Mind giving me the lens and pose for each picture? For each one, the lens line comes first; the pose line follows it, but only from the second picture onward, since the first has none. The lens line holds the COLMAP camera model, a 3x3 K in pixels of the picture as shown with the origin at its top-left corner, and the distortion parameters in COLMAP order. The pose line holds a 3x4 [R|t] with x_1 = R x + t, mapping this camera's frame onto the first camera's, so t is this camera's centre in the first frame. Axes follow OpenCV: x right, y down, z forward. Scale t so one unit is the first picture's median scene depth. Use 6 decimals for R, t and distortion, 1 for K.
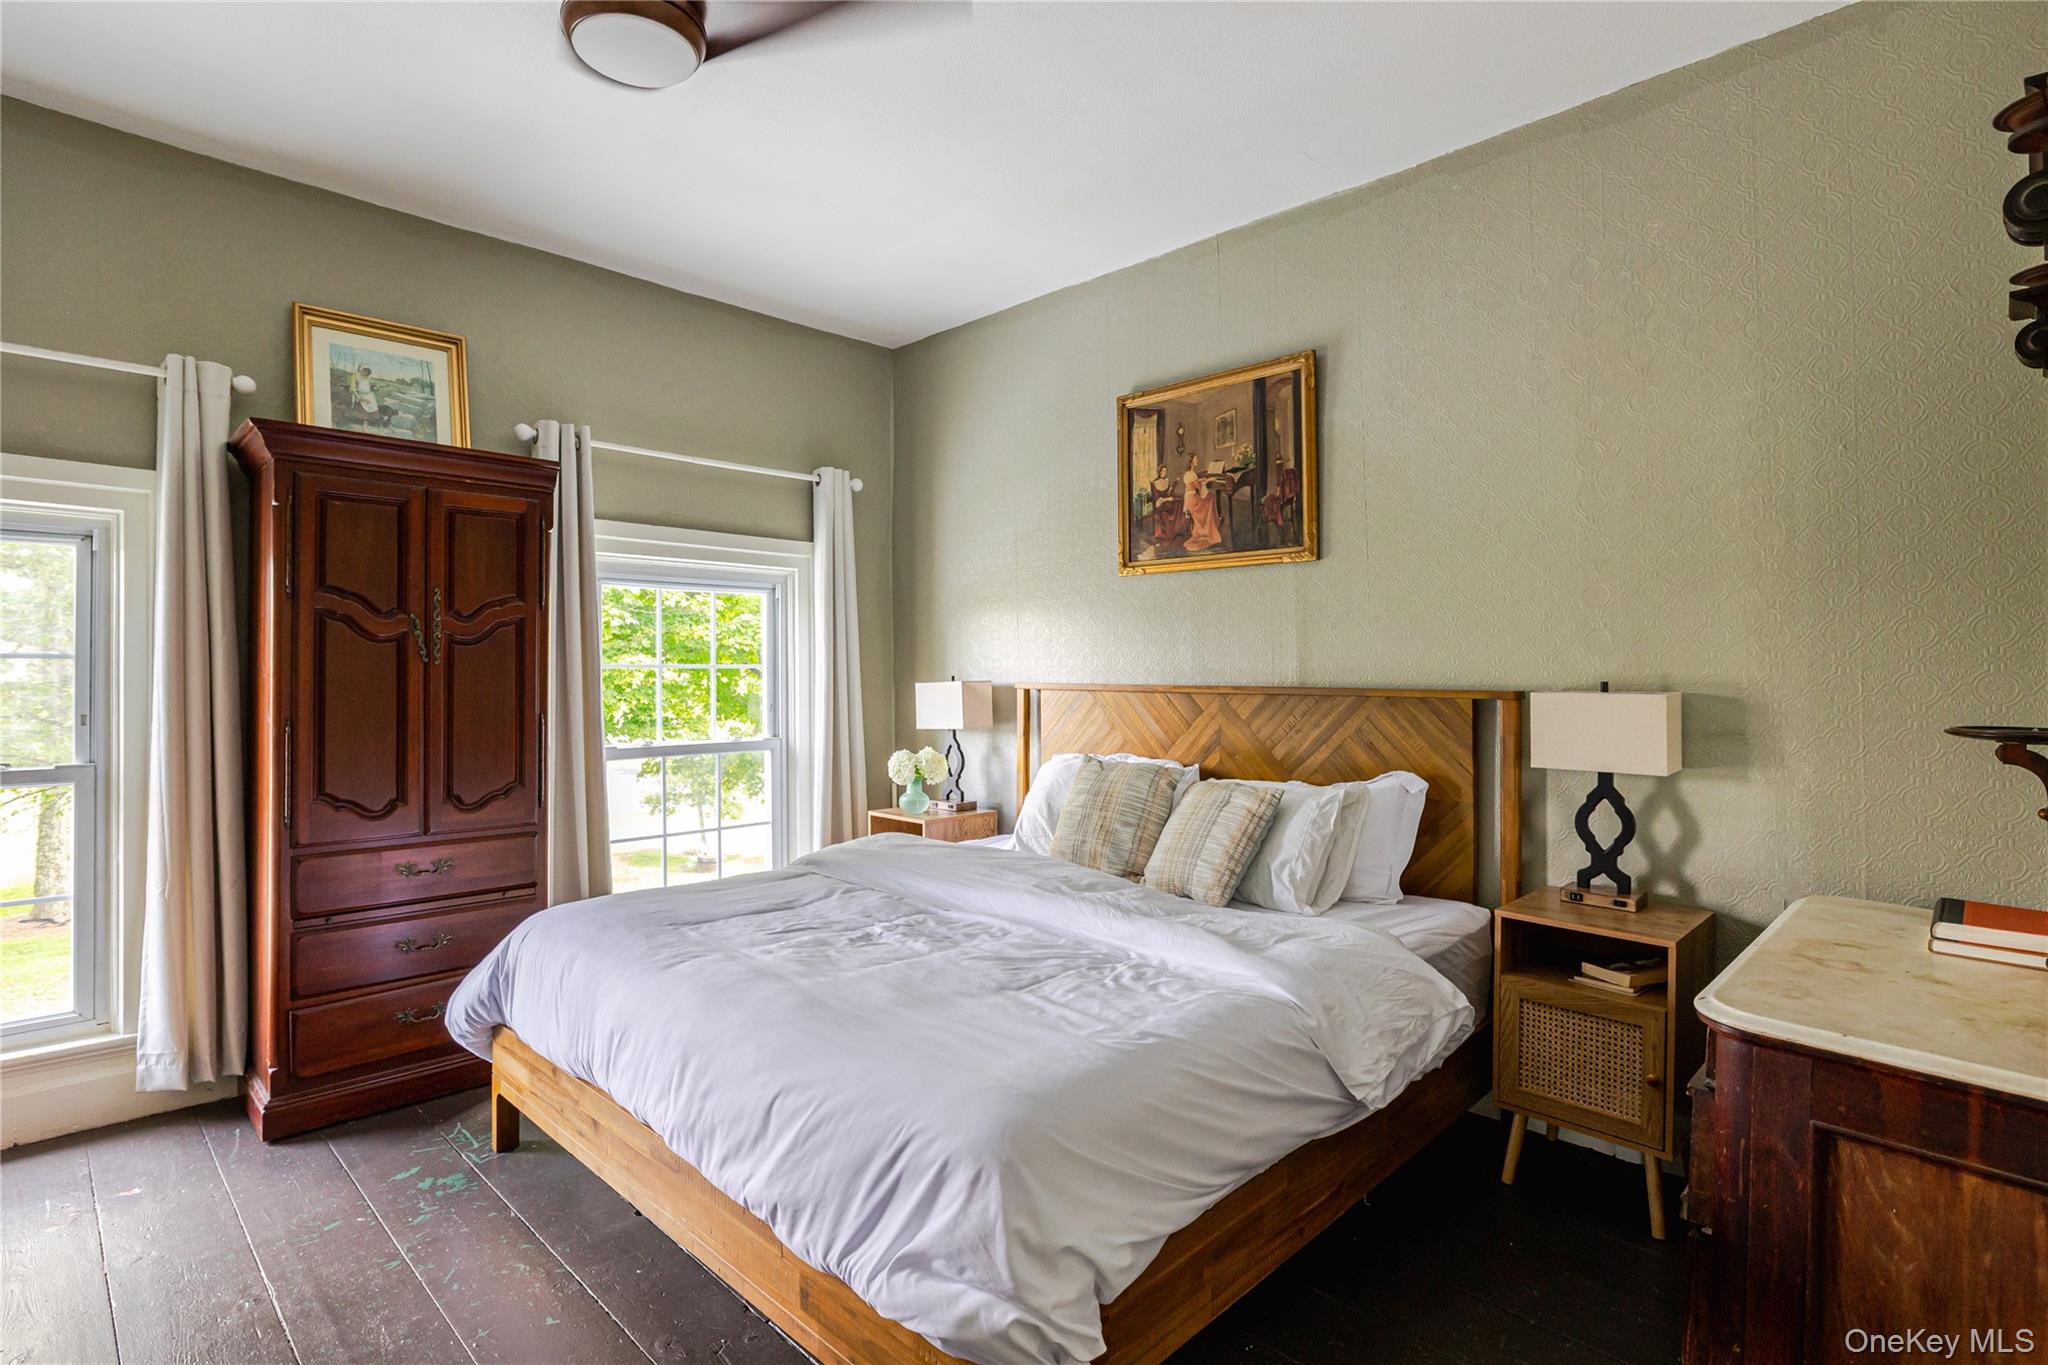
lens RADIAL K [[1012.1, 0, 1023.0], [0, 1012.1, 669.2], [0, 0, 1]] dist [-0.006959, -0.000470]
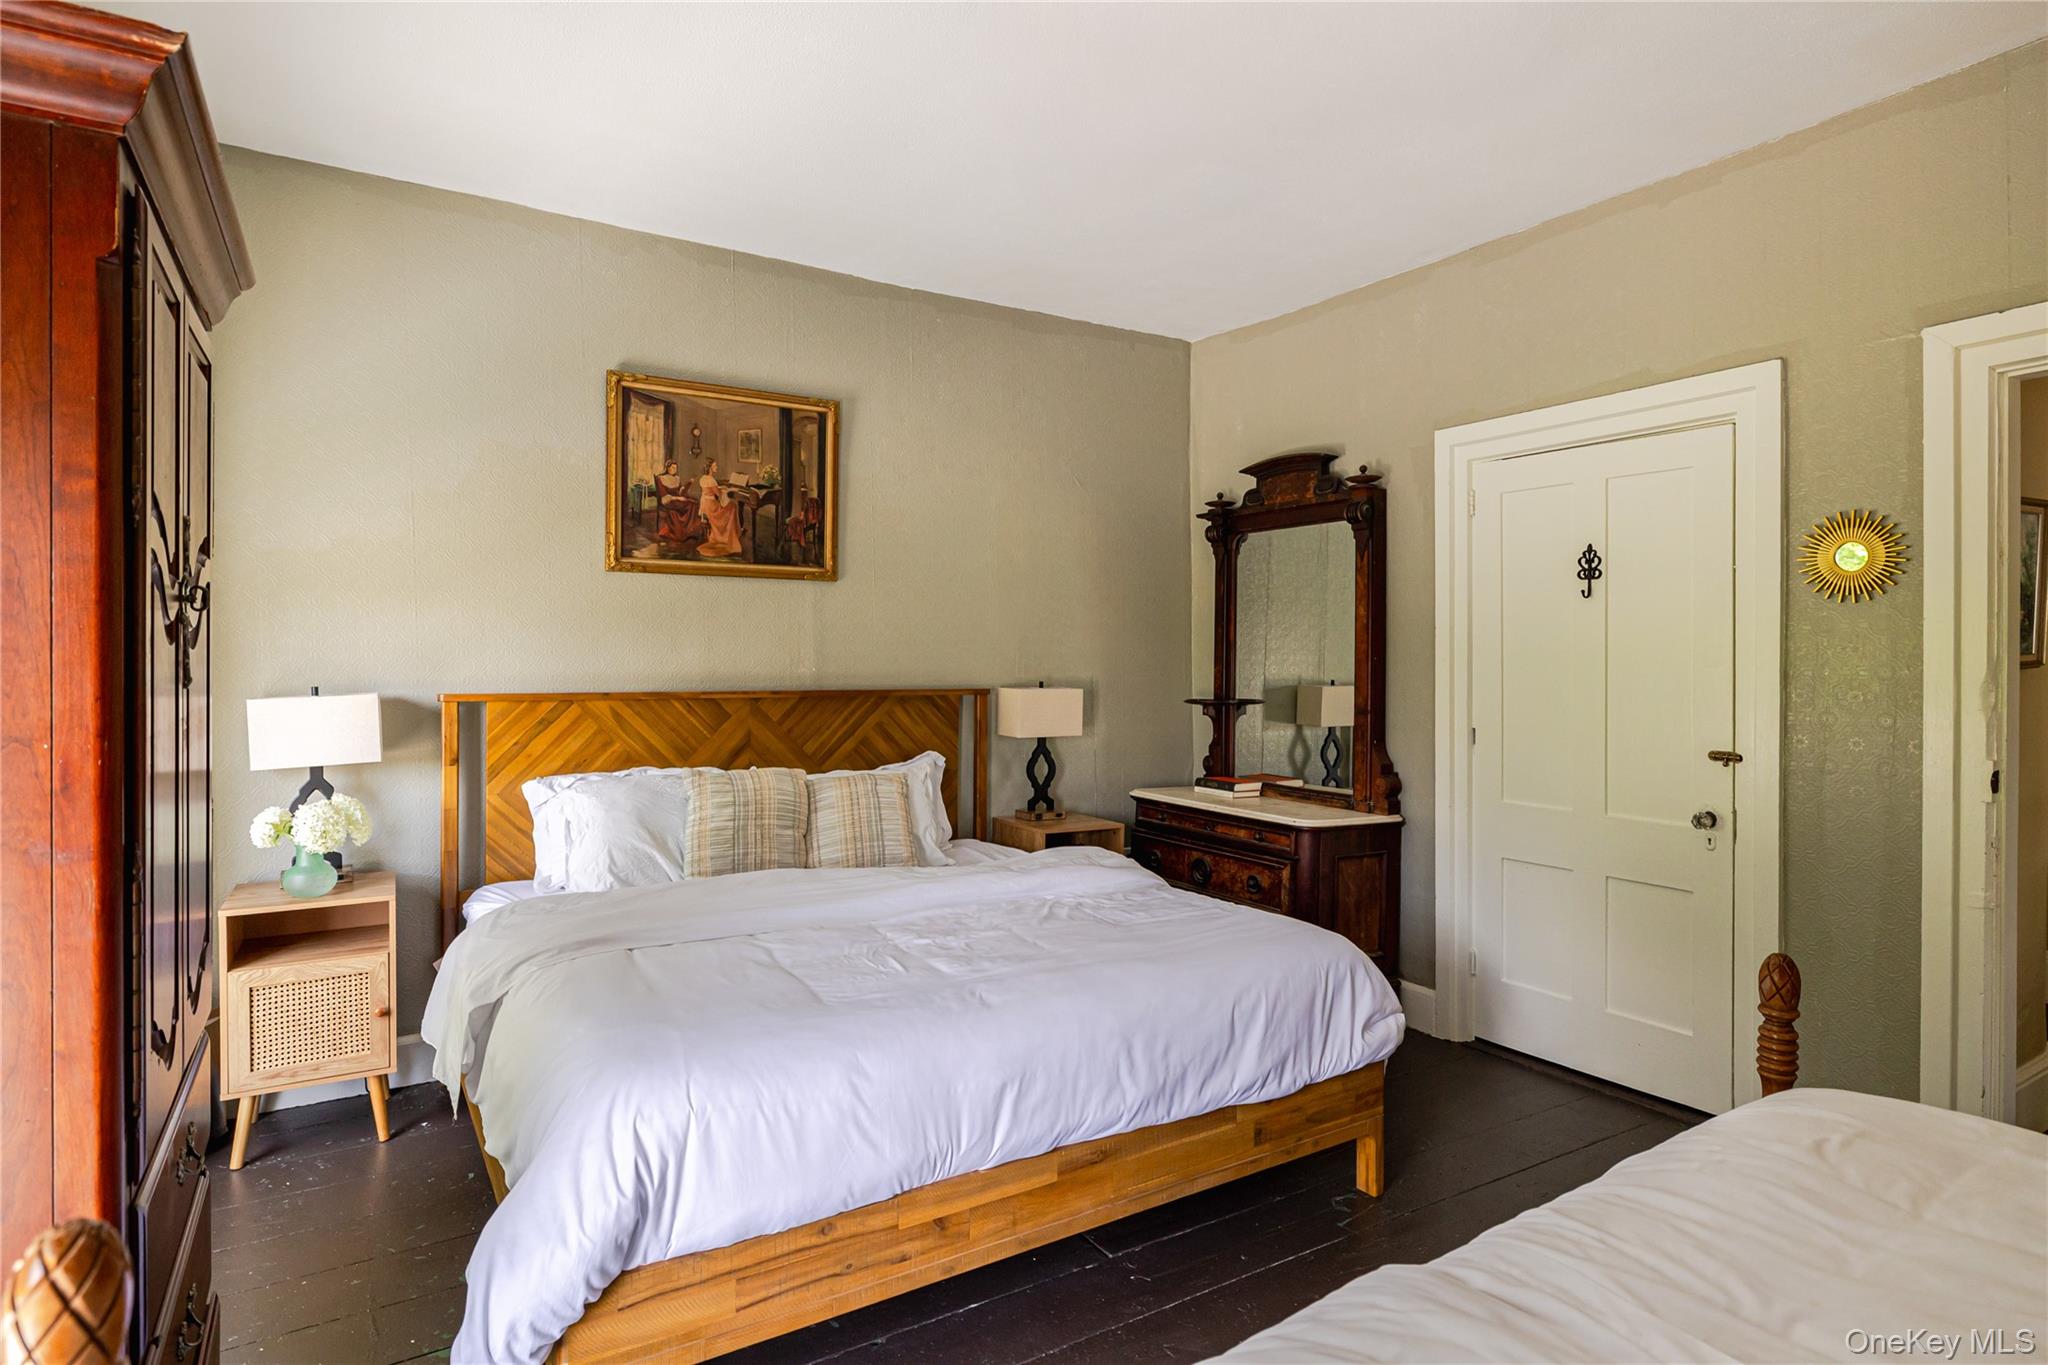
lens RADIAL K [[1087.5, 0, 1023.3], [0, 1087.5, 678.2], [0, 0, 1]] dist [0.007660, 0.000255]
pose [[0.231204, -0.016501, 0.972765, -0.838071], [-0.003350, 0.999837, 0.017757, -0.017511], [-0.972900, -0.007365, 0.231111, 0.466588]]
